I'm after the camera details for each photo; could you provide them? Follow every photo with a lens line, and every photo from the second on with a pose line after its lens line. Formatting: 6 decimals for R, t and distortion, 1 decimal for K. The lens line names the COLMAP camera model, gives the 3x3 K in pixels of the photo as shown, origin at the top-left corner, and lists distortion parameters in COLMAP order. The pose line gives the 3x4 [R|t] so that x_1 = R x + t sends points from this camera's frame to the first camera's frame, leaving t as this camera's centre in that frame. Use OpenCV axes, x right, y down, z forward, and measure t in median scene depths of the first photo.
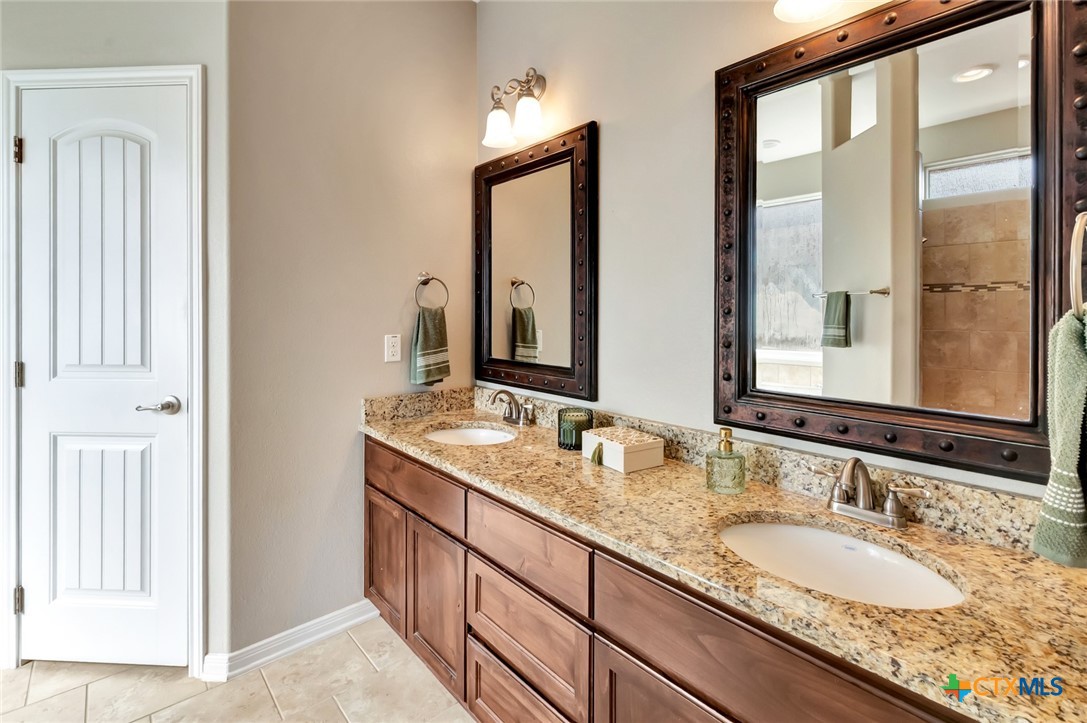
lens RADIAL K [[493.3, 0, 545.2], [0, 493.3, 306.5], [0, 0, 1]] dist [0.003401, -0.000339]
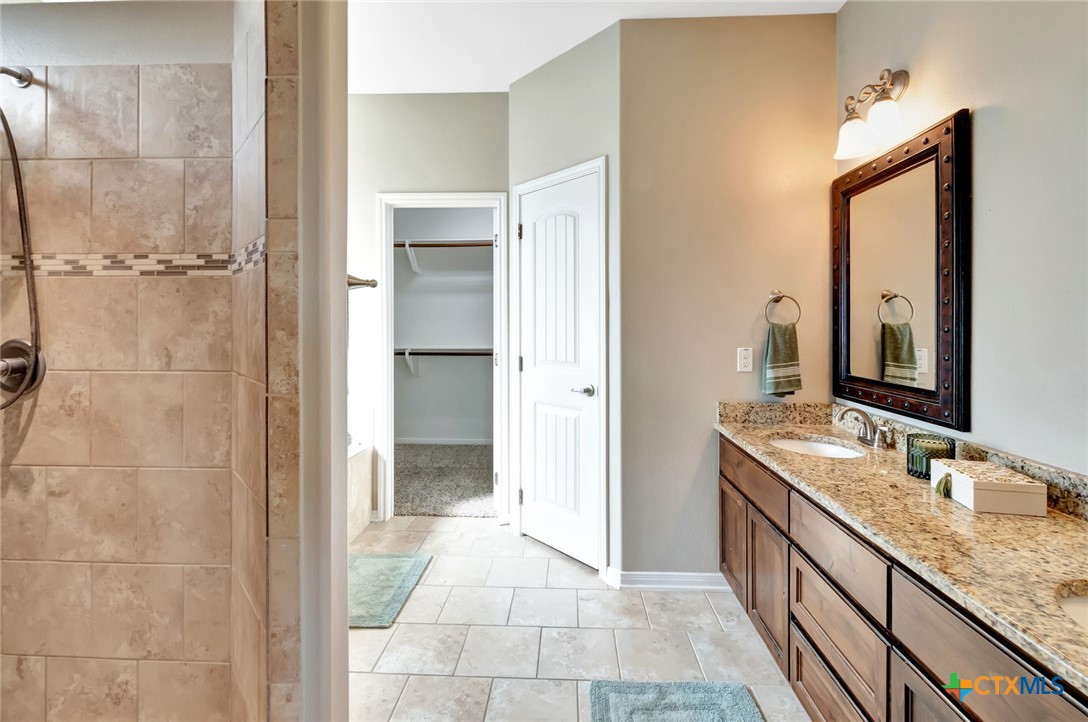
lens RADIAL K [[493.8, 0, 545.7], [0, 493.8, 305.9], [0, 0, 1]] dist [0.003401, -0.000339]
pose [[0.708210, -0.028299, -0.705434, 0.206021], [0.007244, 0.999435, -0.032821, -0.005957], [0.705965, 0.018134, 0.708015, -0.148232]]
